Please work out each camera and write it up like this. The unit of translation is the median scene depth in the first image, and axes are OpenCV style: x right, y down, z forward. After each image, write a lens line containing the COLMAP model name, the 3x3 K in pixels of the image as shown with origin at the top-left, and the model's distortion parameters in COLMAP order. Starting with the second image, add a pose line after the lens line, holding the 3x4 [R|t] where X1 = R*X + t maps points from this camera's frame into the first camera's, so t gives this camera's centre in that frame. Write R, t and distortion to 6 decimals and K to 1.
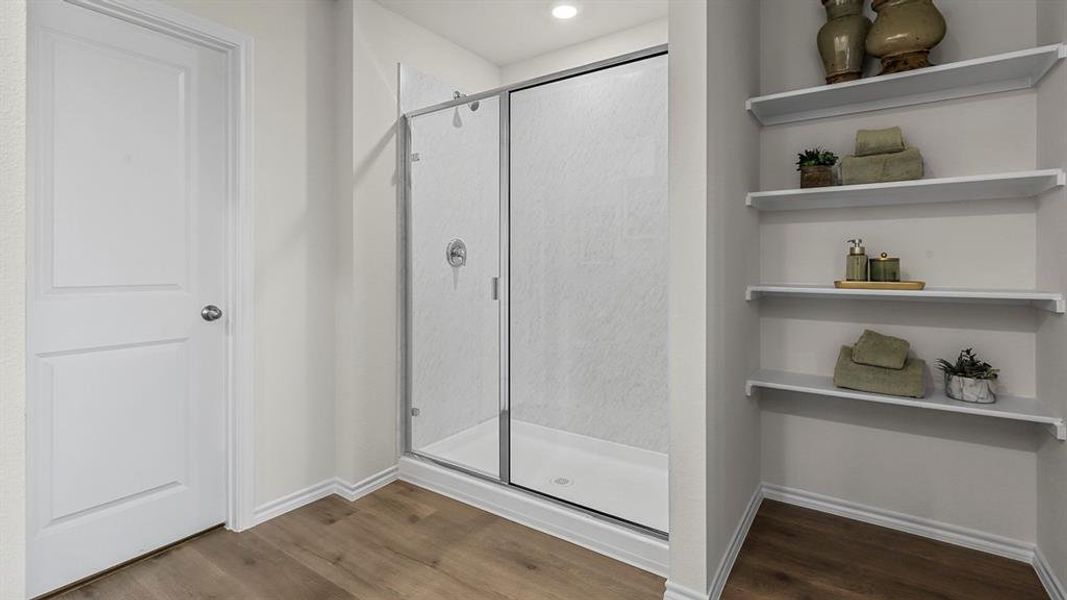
lens RADIAL K [[482.4, 0, 532.9], [0, 482.4, 263.7], [0, 0, 1]] dist [-0.000271, -0.000406]
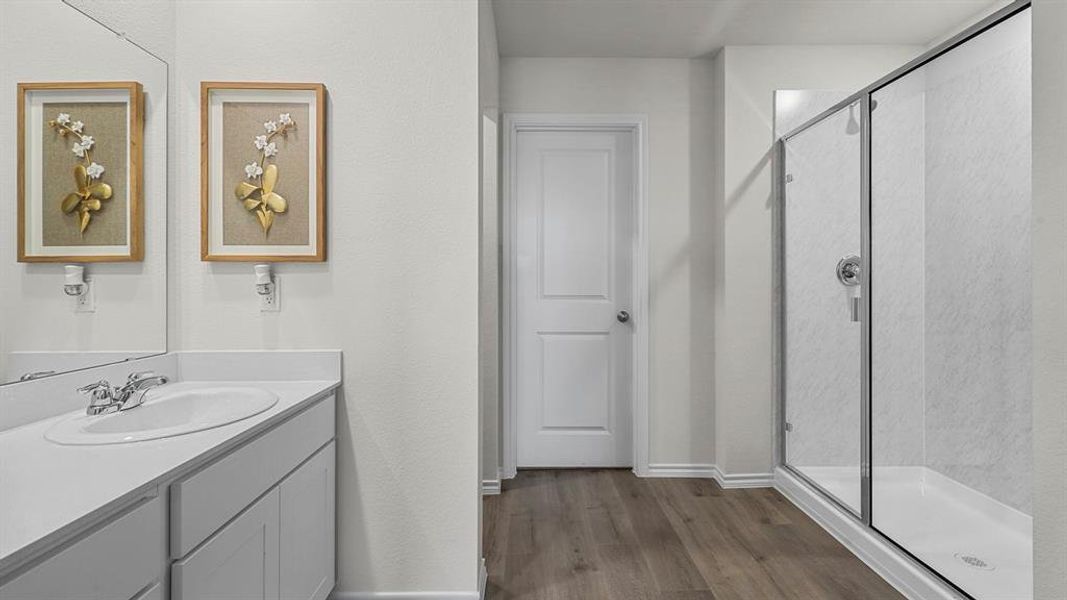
lens RADIAL K [[479.5, 0, 536.1], [0, 479.5, 281.1], [0, 0, 1]] dist [-0.000040, -0.000013]
pose [[0.578158, -0.000492, -0.815925, 0.292051], [-0.000542, 0.999999, -0.000986, -0.000897], [0.815925, 0.001012, 0.578157, -0.027051]]
